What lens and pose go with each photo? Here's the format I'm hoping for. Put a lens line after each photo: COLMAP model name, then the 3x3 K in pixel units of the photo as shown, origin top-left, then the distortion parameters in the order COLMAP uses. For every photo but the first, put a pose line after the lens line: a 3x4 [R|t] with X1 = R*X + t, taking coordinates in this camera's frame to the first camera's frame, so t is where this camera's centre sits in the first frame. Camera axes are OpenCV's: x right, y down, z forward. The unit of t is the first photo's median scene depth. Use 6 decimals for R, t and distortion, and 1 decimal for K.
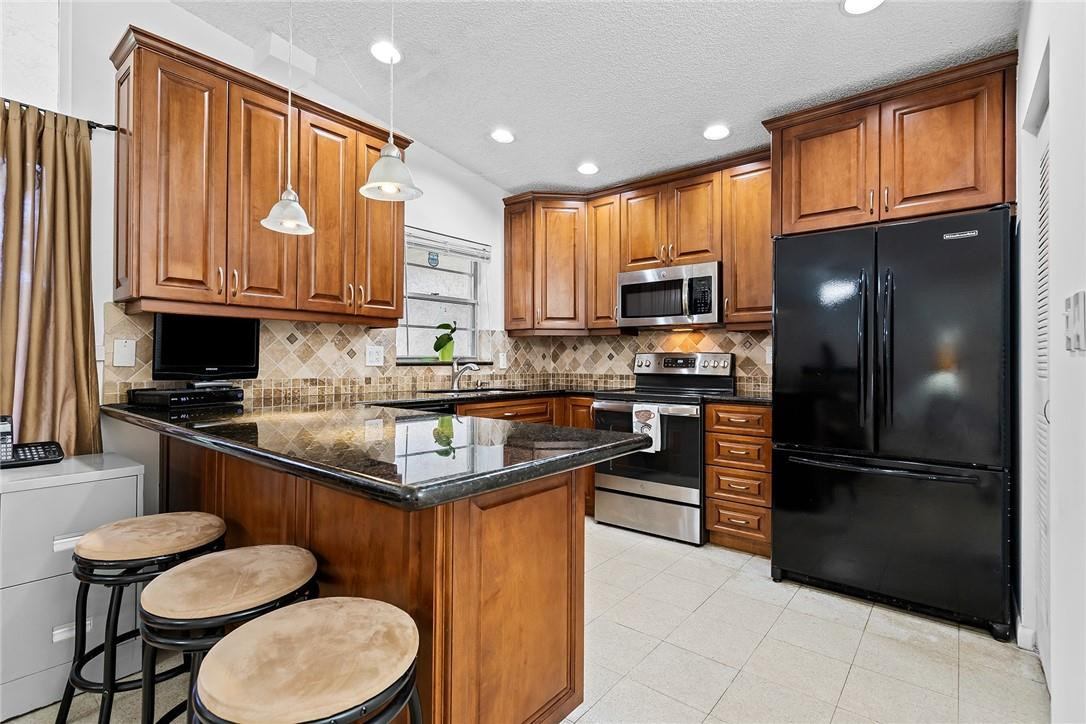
lens RADIAL K [[514.3, 0, 540.3], [0, 514.3, 356.6], [0, 0, 1]] dist [0.003244, 0.001578]
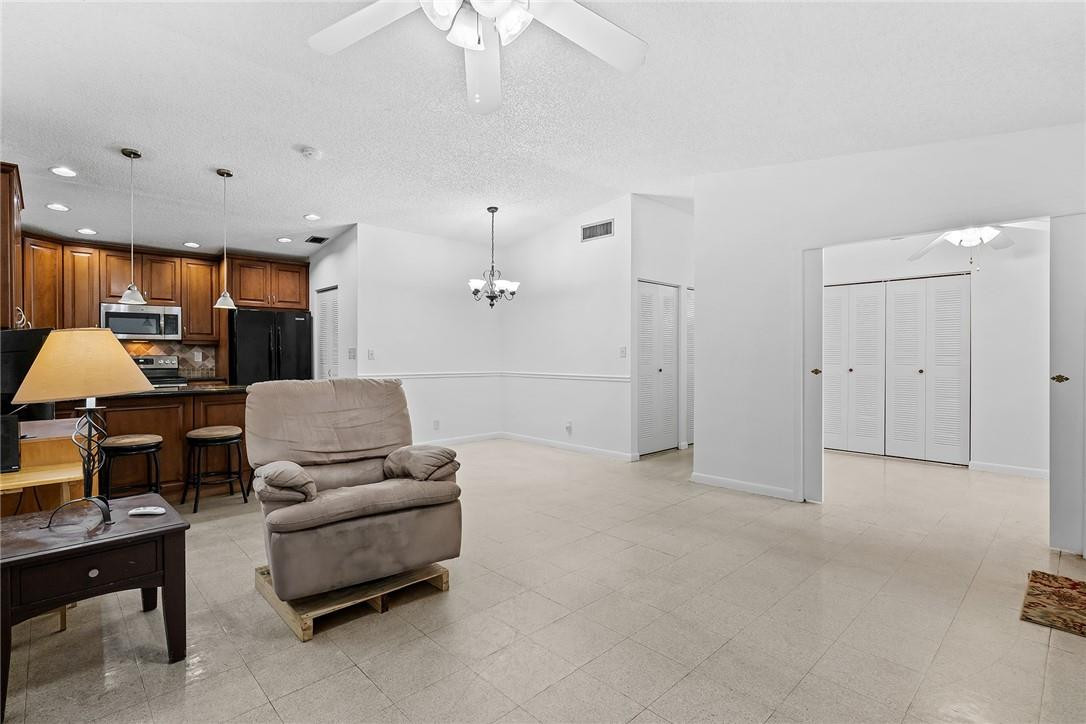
lens RADIAL K [[514.3, 0, 534.4], [0, 514.3, 355.6], [0, 0, 1]] dist [0.003244, 0.001578]
pose [[0.133830, -0.007431, 0.990977, -1.313792], [-0.006508, 0.999944, 0.008377, -0.032179], [-0.990983, -0.007570, 0.133774, -0.517393]]
